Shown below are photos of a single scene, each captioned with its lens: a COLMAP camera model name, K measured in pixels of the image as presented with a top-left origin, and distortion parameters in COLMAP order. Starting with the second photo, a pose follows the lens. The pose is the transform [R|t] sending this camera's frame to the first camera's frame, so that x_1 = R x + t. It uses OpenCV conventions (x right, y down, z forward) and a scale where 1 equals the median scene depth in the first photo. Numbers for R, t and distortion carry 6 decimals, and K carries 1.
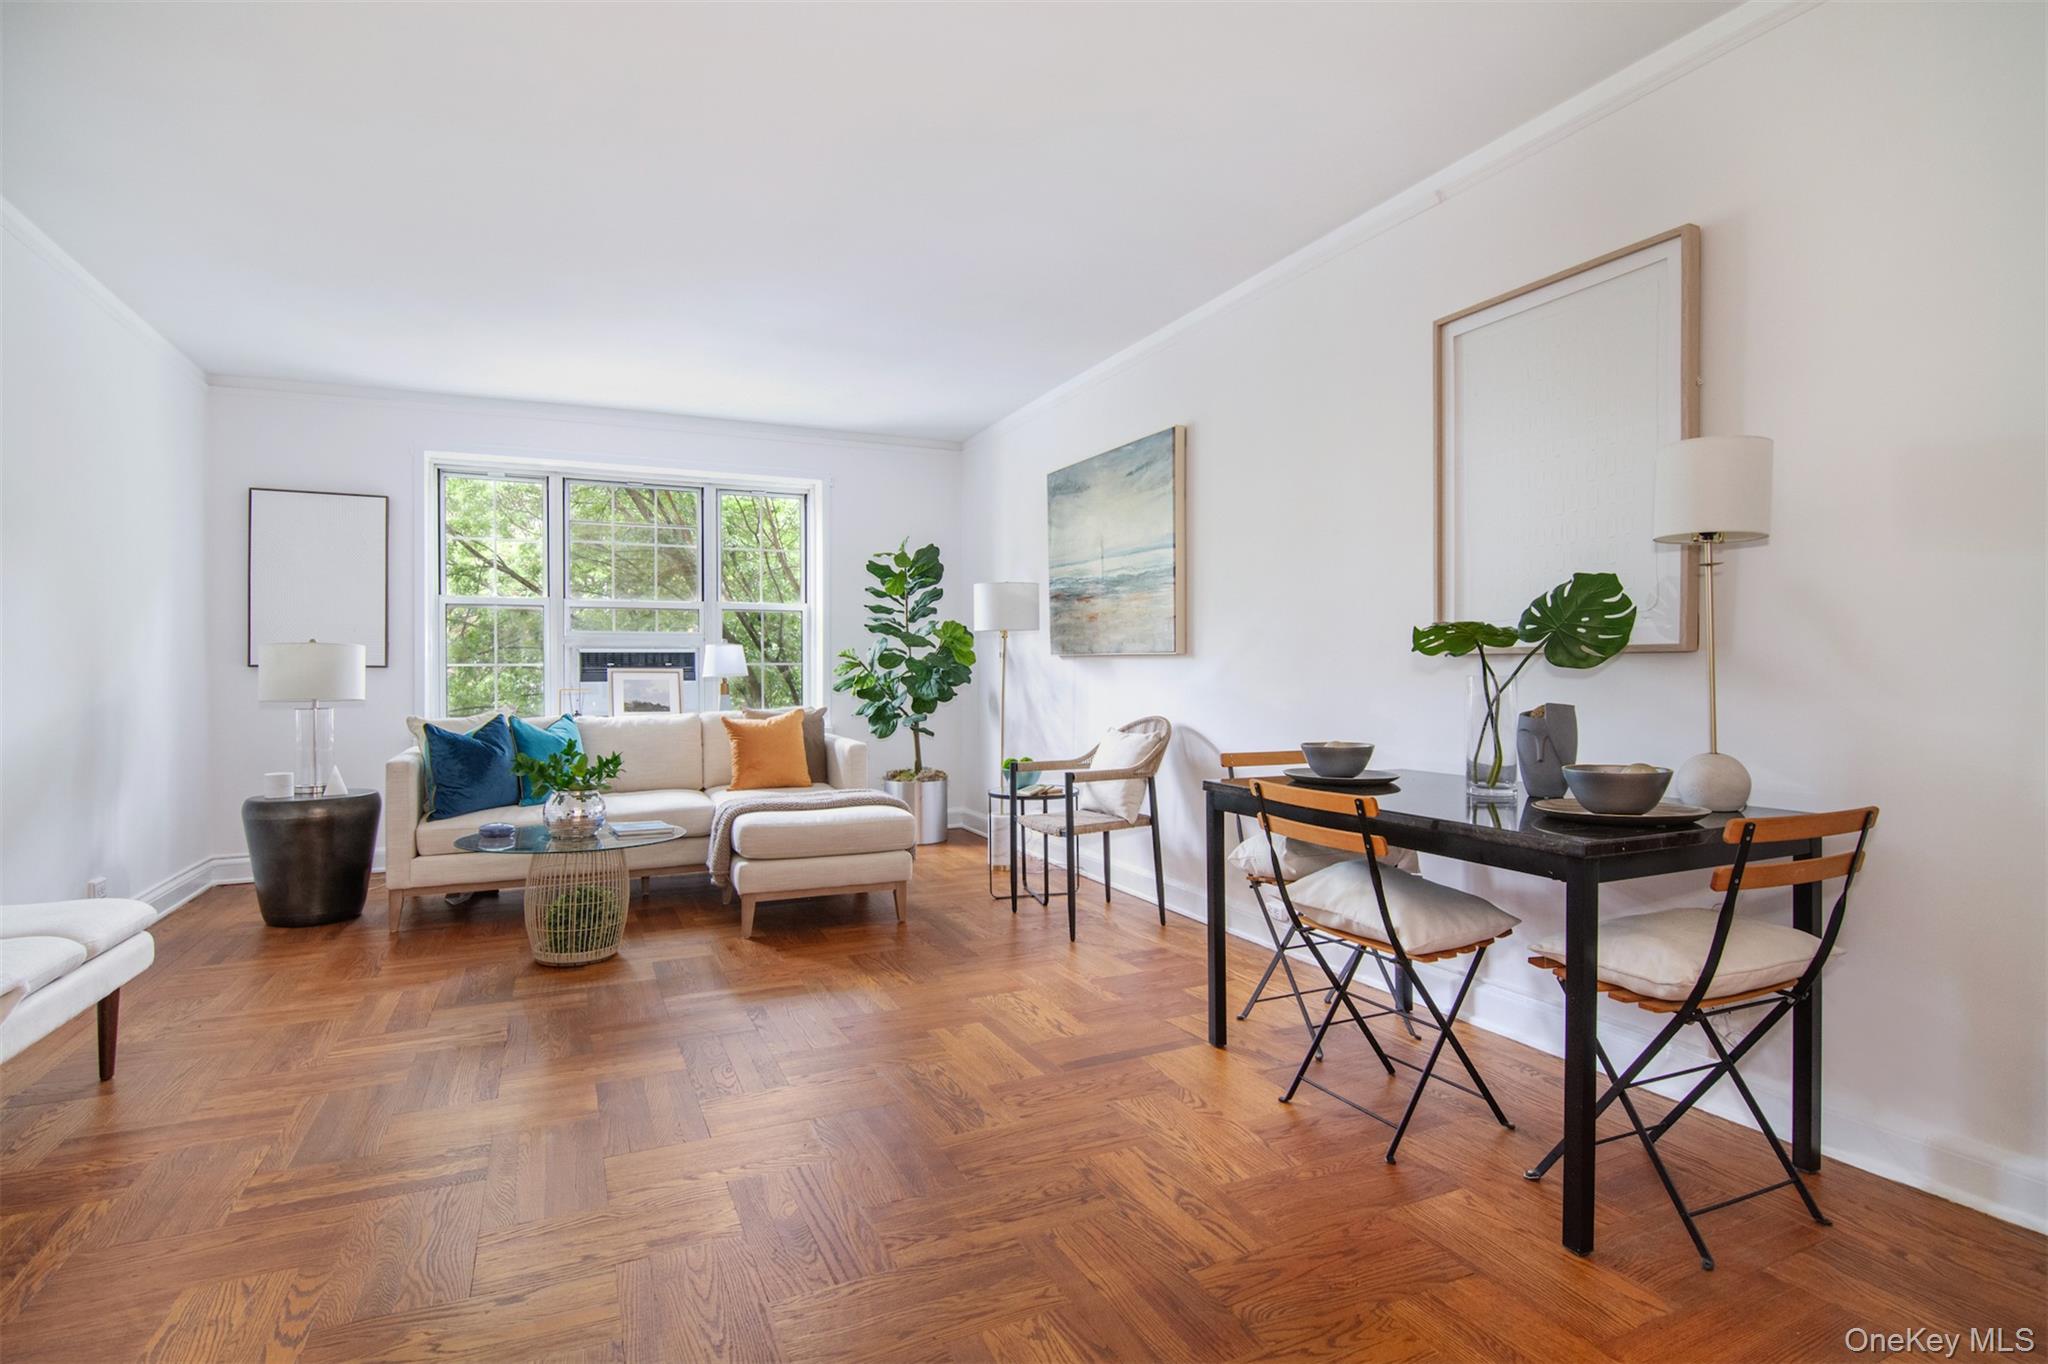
lens RADIAL K [[1028.5, 0, 1011.6], [0, 1028.5, 683.0], [0, 0, 1]] dist [0.008438, -0.010993]
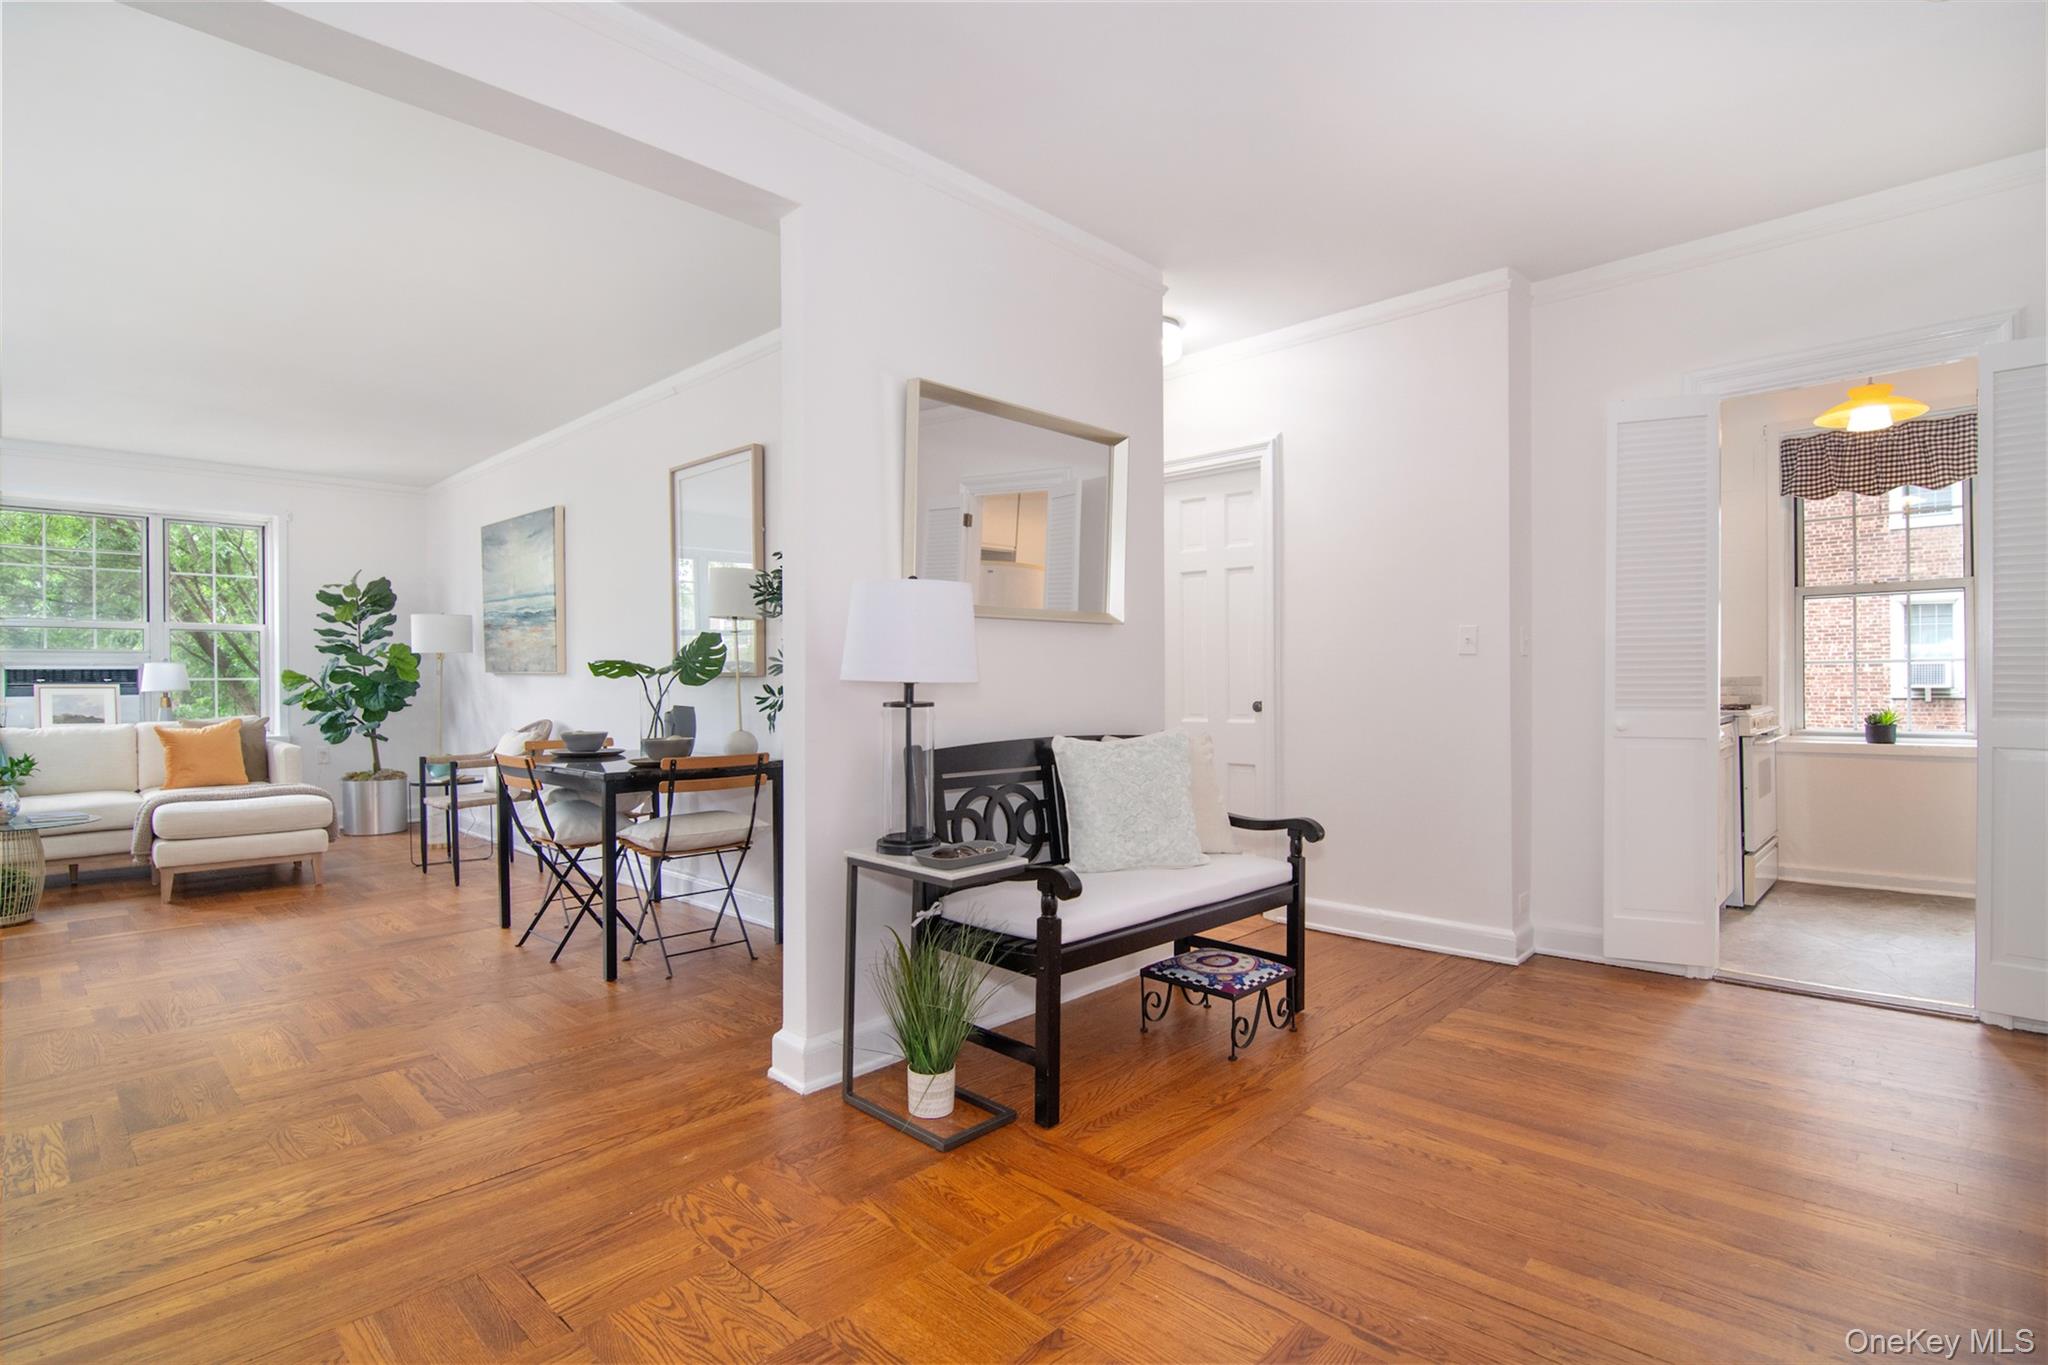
lens RADIAL K [[1025.0, 0, 1032.9], [0, 1025.0, 696.0], [0, 0, 1]] dist [0.000071, -0.012142]
pose [[0.930185, -0.006263, 0.367037, 0.244237], [0.005276, 0.999979, 0.003692, -0.000392], [-0.367052, -0.001498, 0.930199, -0.478663]]
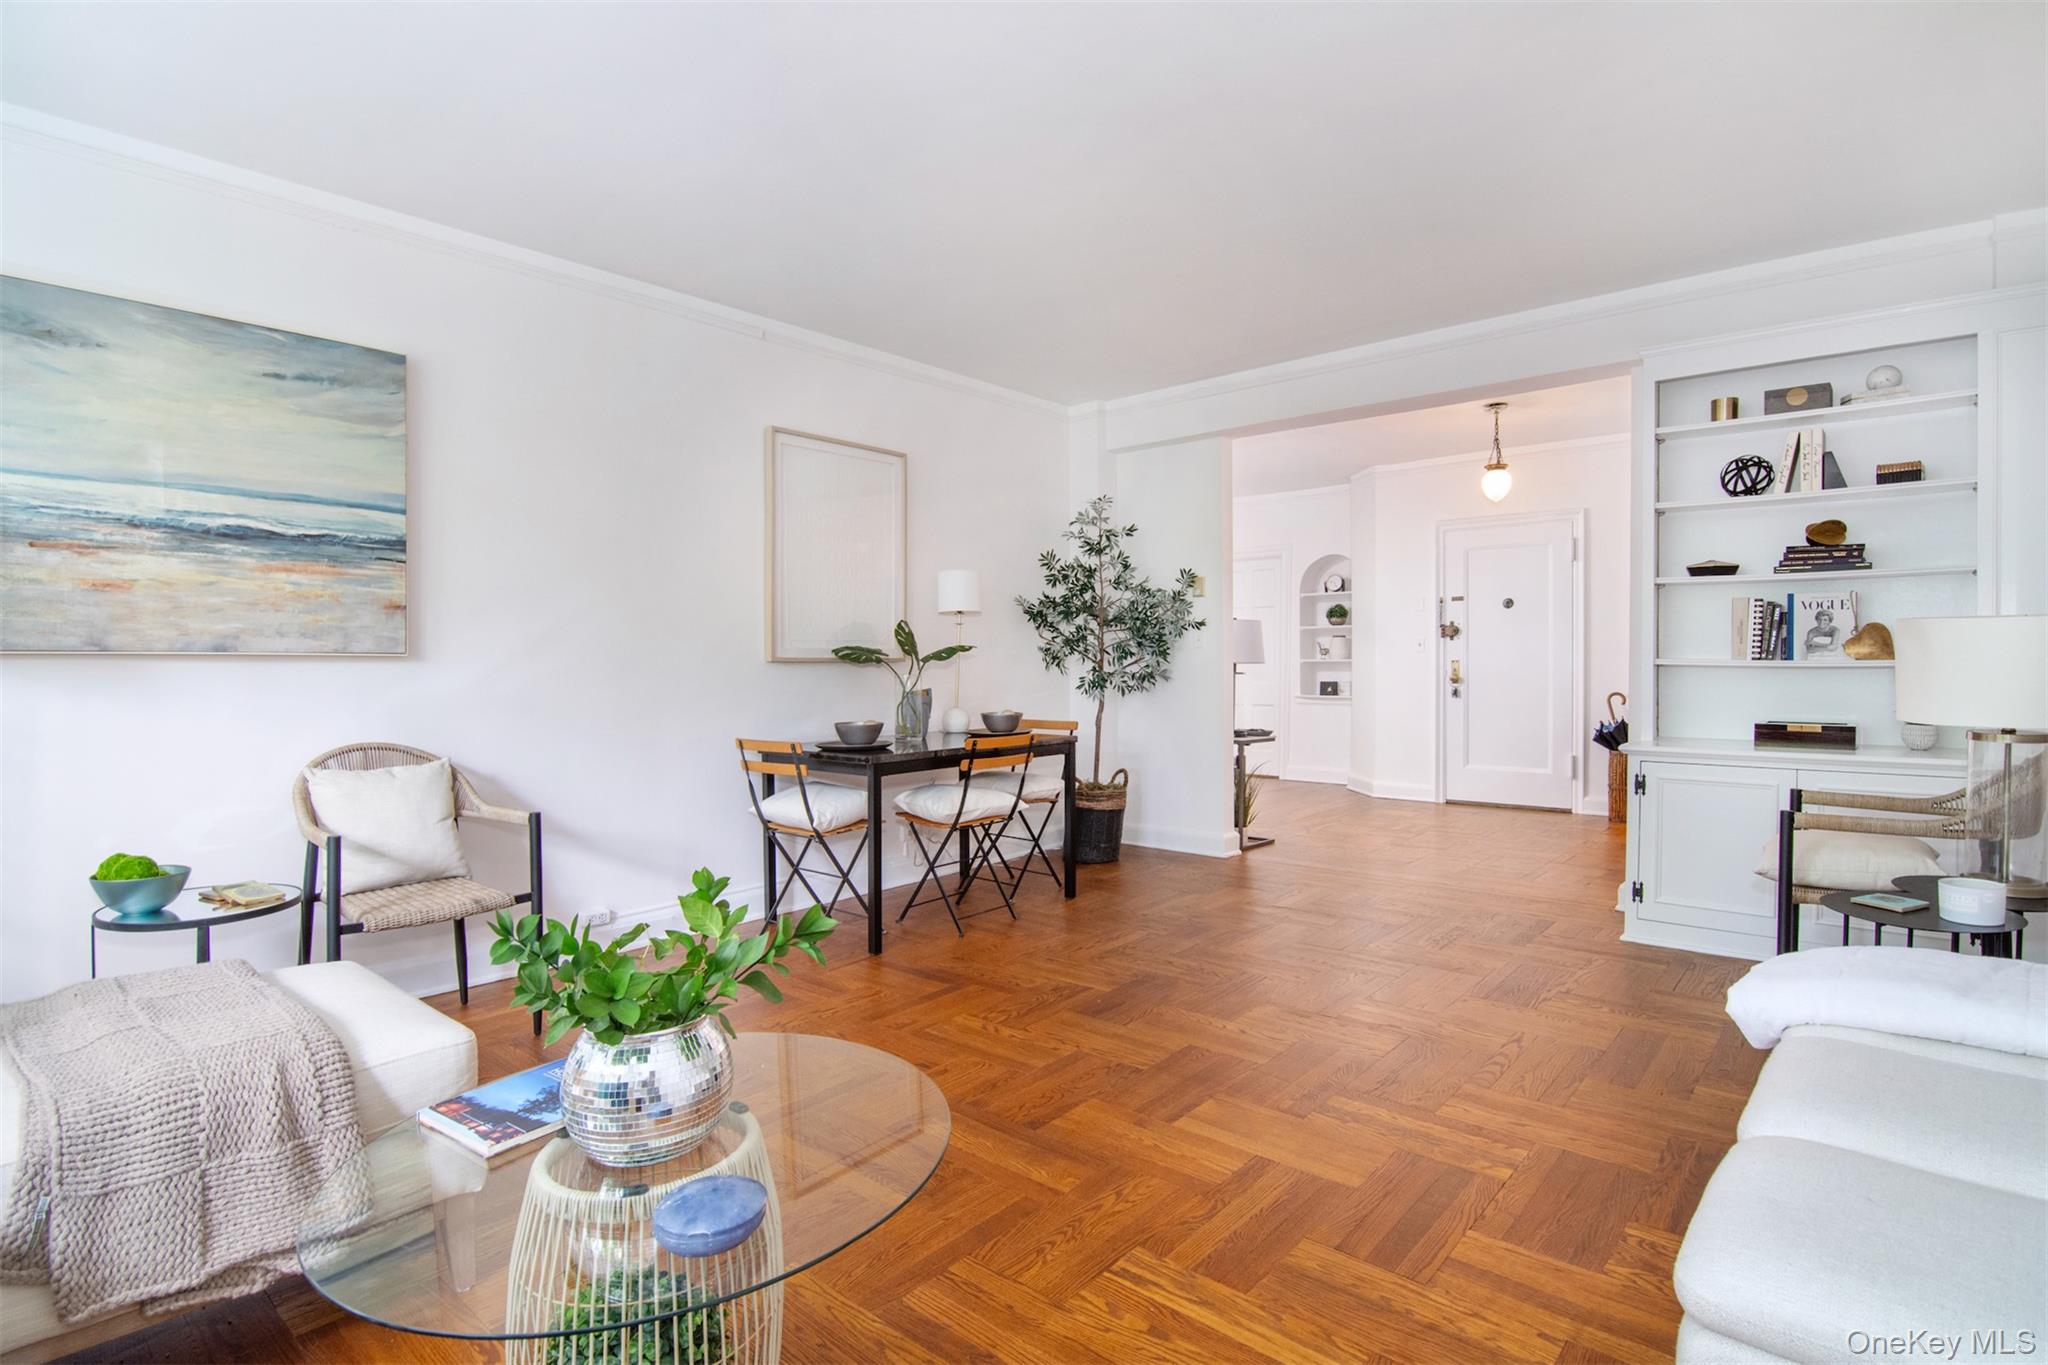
lens RADIAL K [[1028.5, 0, 1011.6], [0, 1028.5, 683.5], [0, 0, 1]] dist [0.008438, -0.010993]
pose [[-0.409950, -0.011244, 0.912039, -0.703595], [0.017715, 0.999637, 0.020286, -0.015312], [-0.911936, 0.024473, -0.409602, 0.892997]]
